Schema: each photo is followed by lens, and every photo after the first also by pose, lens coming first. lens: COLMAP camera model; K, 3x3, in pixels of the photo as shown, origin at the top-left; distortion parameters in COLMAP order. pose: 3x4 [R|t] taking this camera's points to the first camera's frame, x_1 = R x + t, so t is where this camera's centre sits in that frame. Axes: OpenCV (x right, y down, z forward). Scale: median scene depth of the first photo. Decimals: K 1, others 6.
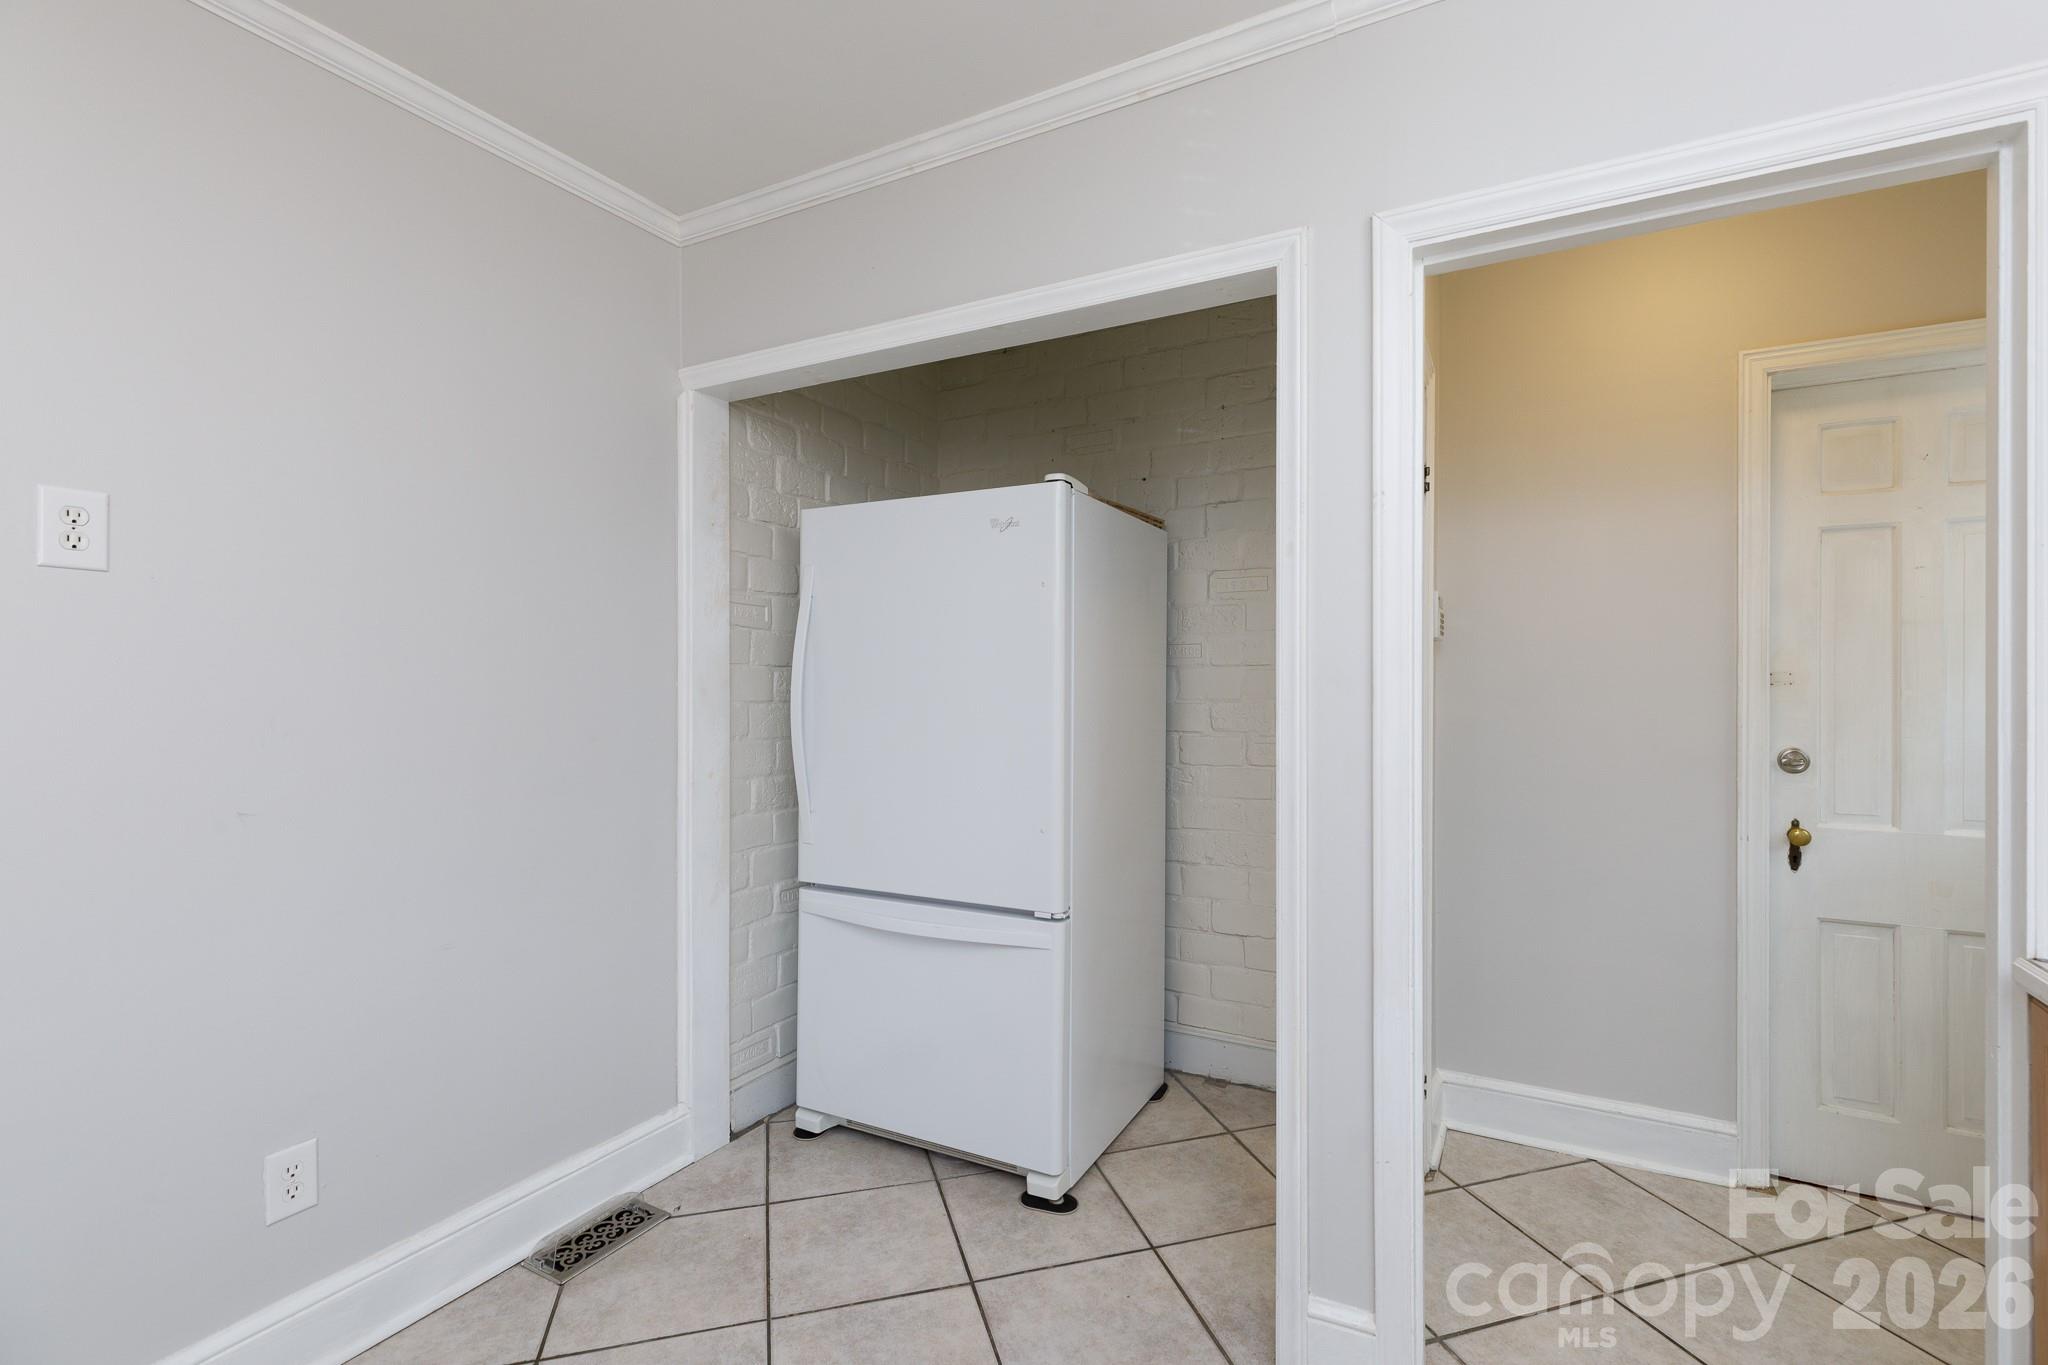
lens RADIAL K [[932.9, 0, 1024.0], [0, 932.9, 682.5], [0, 0, 1]] dist [0.002010, 0.000631]
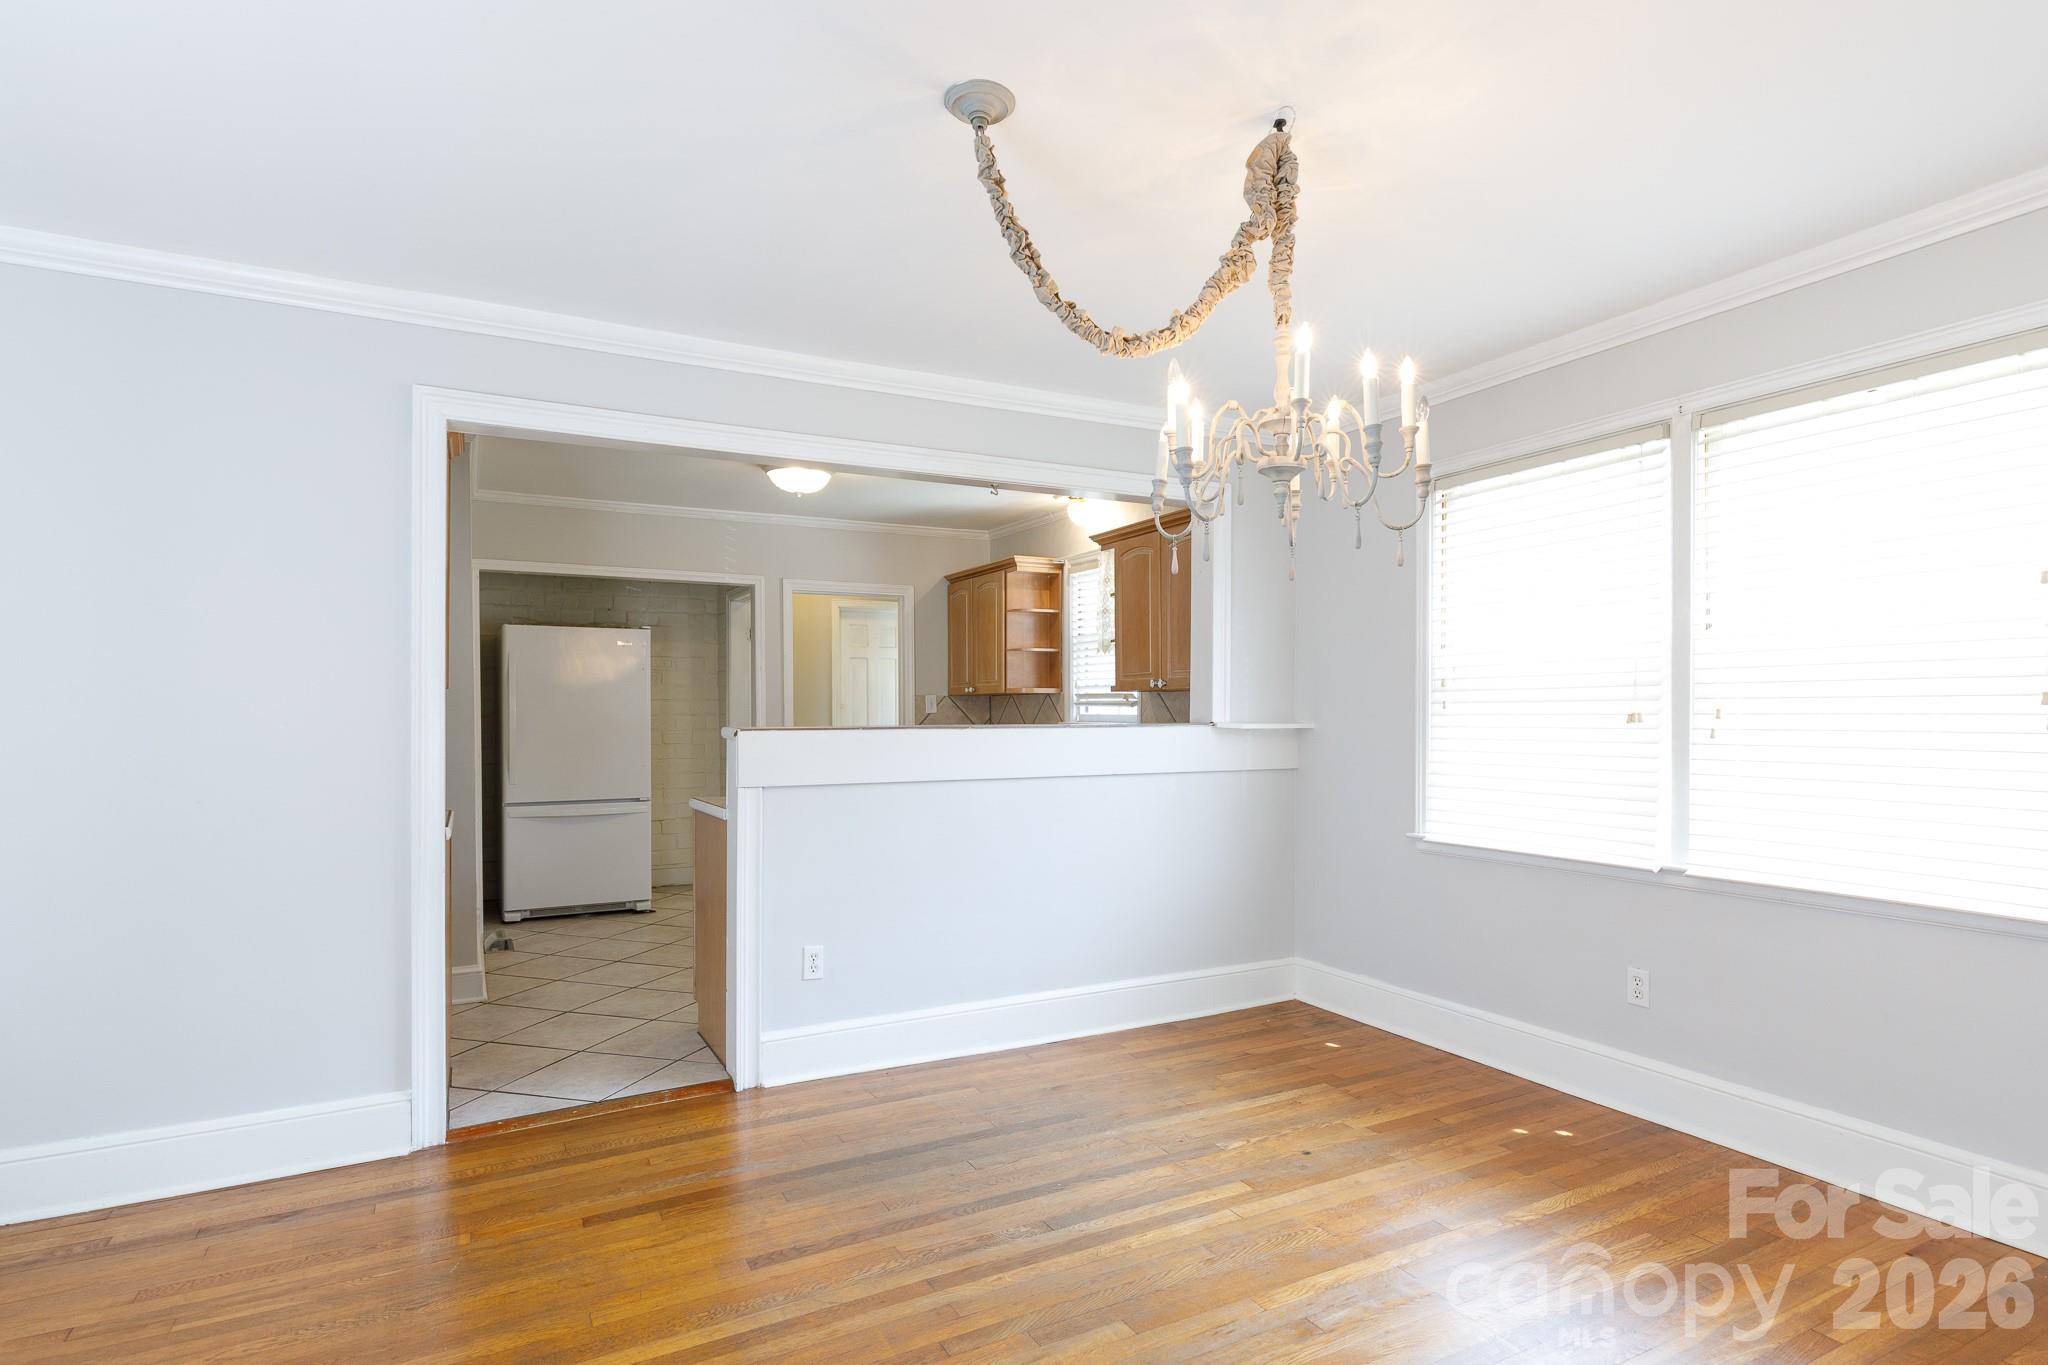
lens RADIAL K [[1033.3, 0, 1024.0], [0, 1033.3, 682.5], [0, 0, 1]] dist [-0.009961, -0.000091]
pose [[0.546336, 0.017842, 0.837376, -1.750882], [0.002795, 0.999729, -0.023125, -0.001982], [-0.837561, 0.014975, 0.546138, -1.394522]]
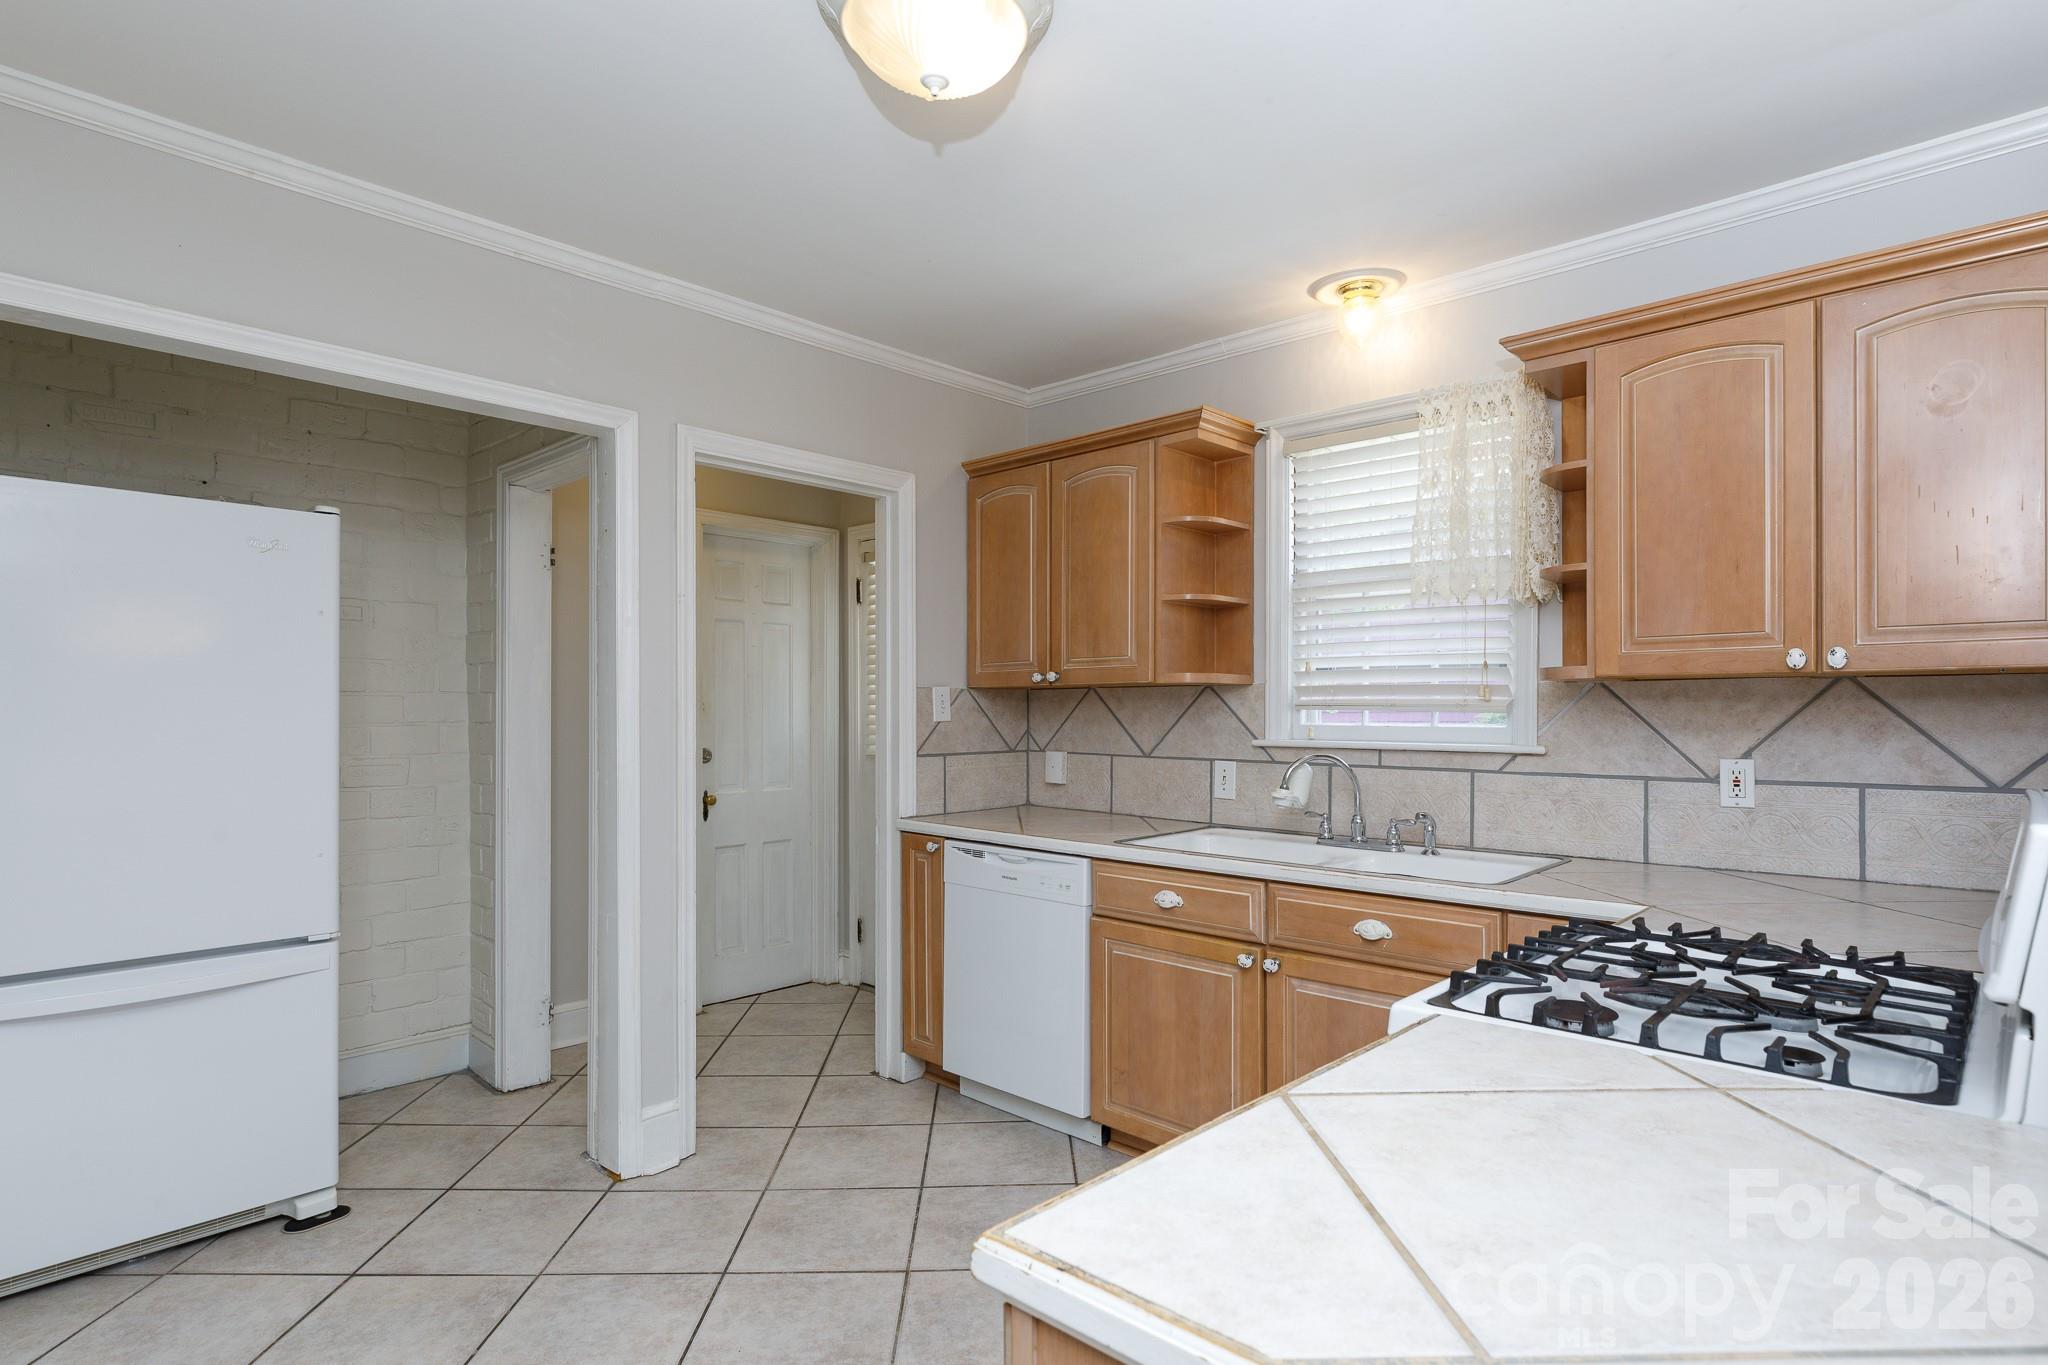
lens RADIAL K [[1033.3, 0, 1024.0], [0, 1033.3, 682.5], [0, 0, 1]] dist [-0.009961, -0.000091]
pose [[0.259561, 0.024484, 0.965416, -0.851448], [-0.003335, 0.999695, -0.024457, -0.003828], [-0.965721, 0.003129, 0.259564, -0.035600]]
